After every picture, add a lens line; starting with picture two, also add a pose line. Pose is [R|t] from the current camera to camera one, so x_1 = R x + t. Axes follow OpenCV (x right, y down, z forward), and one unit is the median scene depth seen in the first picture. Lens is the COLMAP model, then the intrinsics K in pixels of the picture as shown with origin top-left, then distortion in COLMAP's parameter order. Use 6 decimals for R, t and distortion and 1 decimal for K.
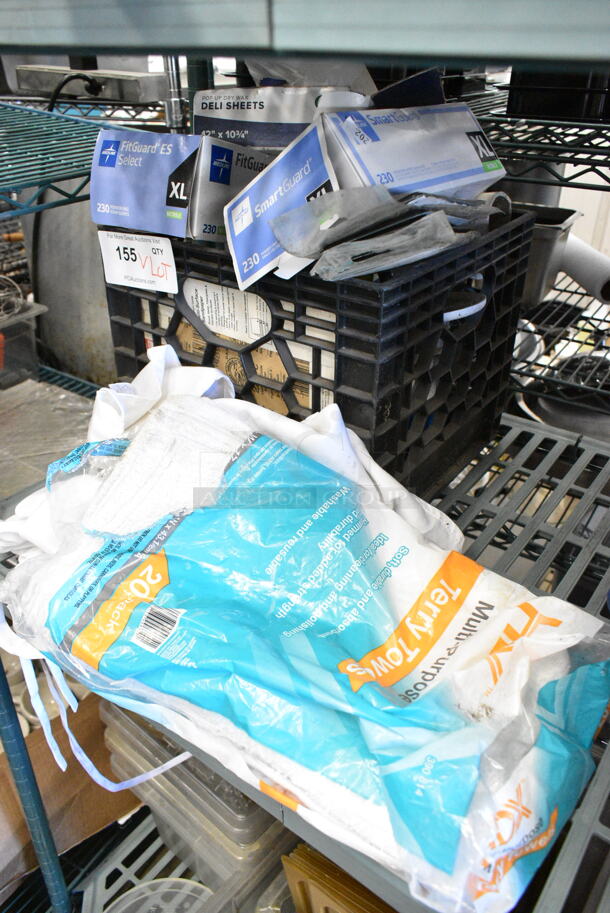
lens RADIAL K [[694.3, 0, 305.0], [0, 694.3, 456.5], [0, 0, 1]] dist [-0.009312, -0.000014]
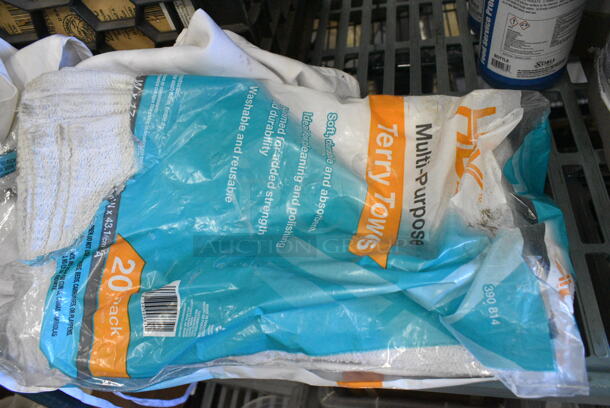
lens RADIAL K [[463.8, 0, 306.1], [0, 463.8, 200.9], [0, 0, 1]] dist [-0.009312, -0.000014]
pose [[0.851971, -0.498469, 0.160233, -0.064549], [0.429307, 0.840231, 0.331220, -0.004771], [-0.299736, -0.213400, 0.929849, 0.348233]]
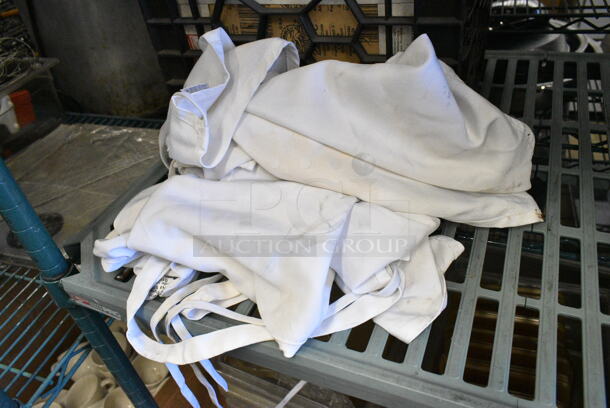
lens RADIAL K [[463.8, 0, 306.1], [0, 463.8, 200.9], [0, 0, 1]] dist [-0.009312, -0.000014]
pose [[0.961935, -0.254210, 0.100290, -0.255031], [0.240657, 0.961883, 0.129867, 0.026889], [-0.129480, -0.100788, 0.986446, 0.368627]]
